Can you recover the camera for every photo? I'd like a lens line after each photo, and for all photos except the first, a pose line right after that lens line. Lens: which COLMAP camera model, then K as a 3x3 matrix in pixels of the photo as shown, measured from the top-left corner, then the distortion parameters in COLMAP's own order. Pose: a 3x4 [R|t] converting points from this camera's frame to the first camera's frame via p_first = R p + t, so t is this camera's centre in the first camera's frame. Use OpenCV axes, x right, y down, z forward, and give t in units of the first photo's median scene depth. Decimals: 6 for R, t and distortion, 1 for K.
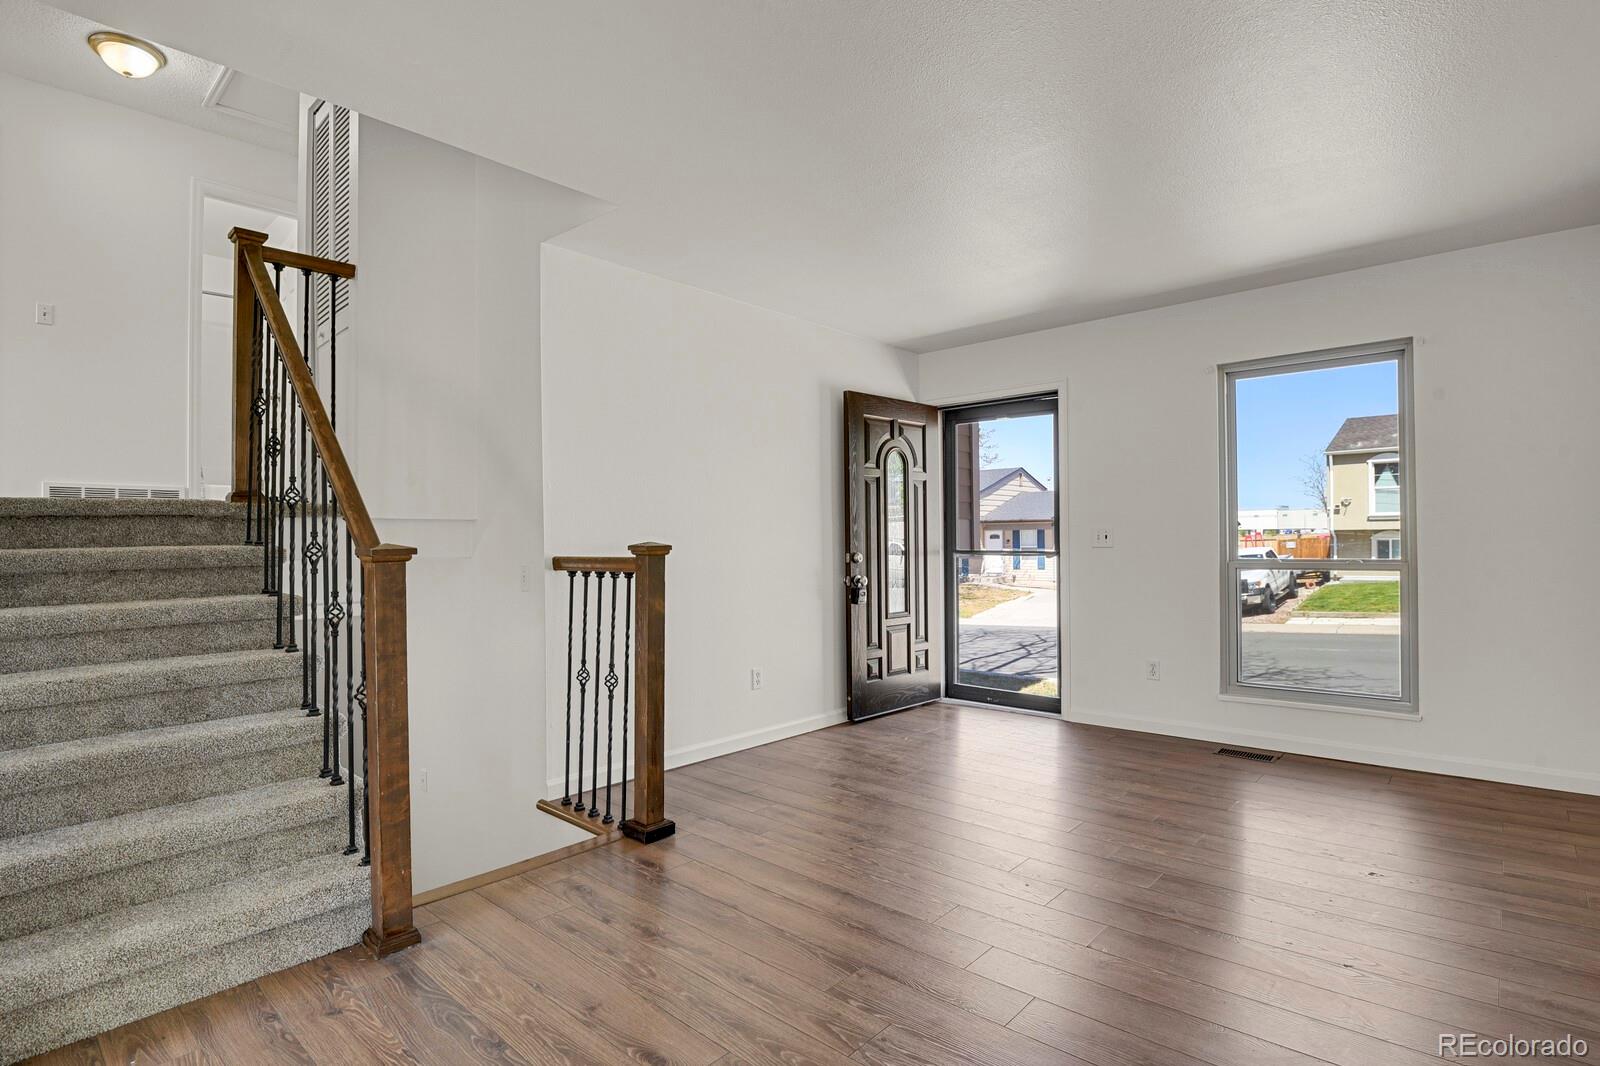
lens RADIAL K [[785.4, 0, 800.2], [0, 785.4, 538.7], [0, 0, 1]] dist [-0.021399, -0.005415]
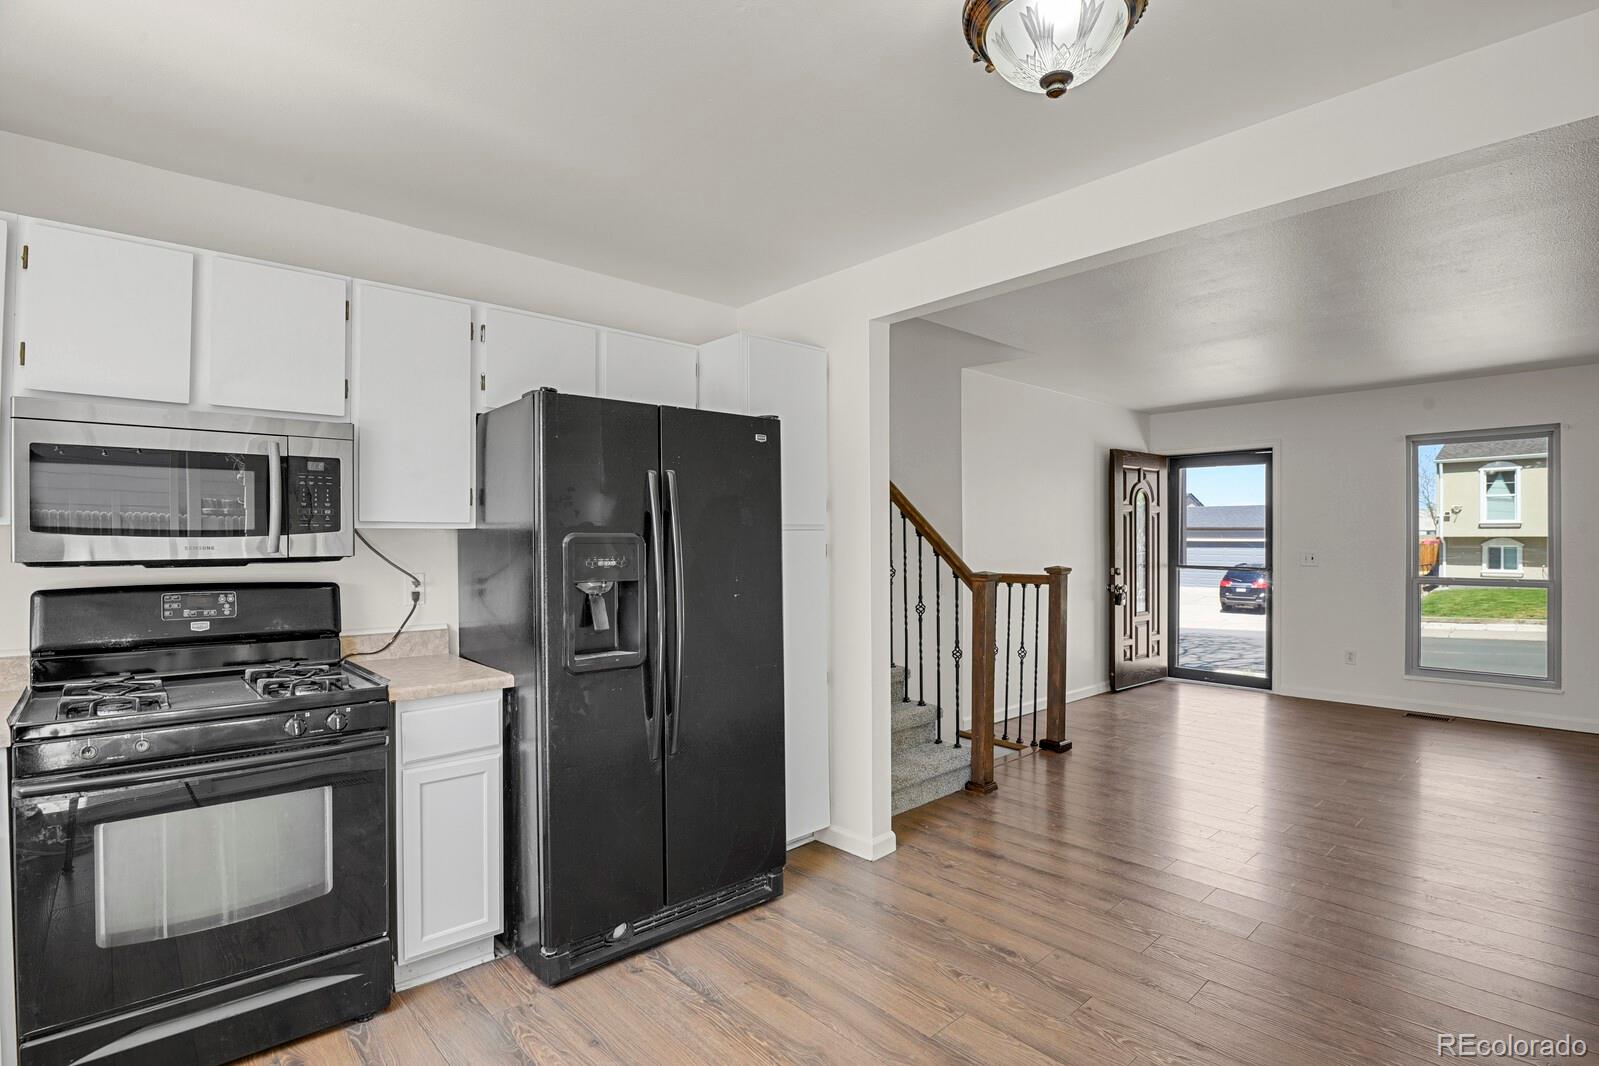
lens RADIAL K [[784.9, 0, 799.7], [0, 784.9, 538.7], [0, 0, 1]] dist [-0.021399, -0.005415]
pose [[0.996614, 0.008905, -0.081743, -0.355379], [-0.008534, 0.999952, 0.004883, -0.032868], [0.081782, -0.004169, 0.996641, -0.381502]]
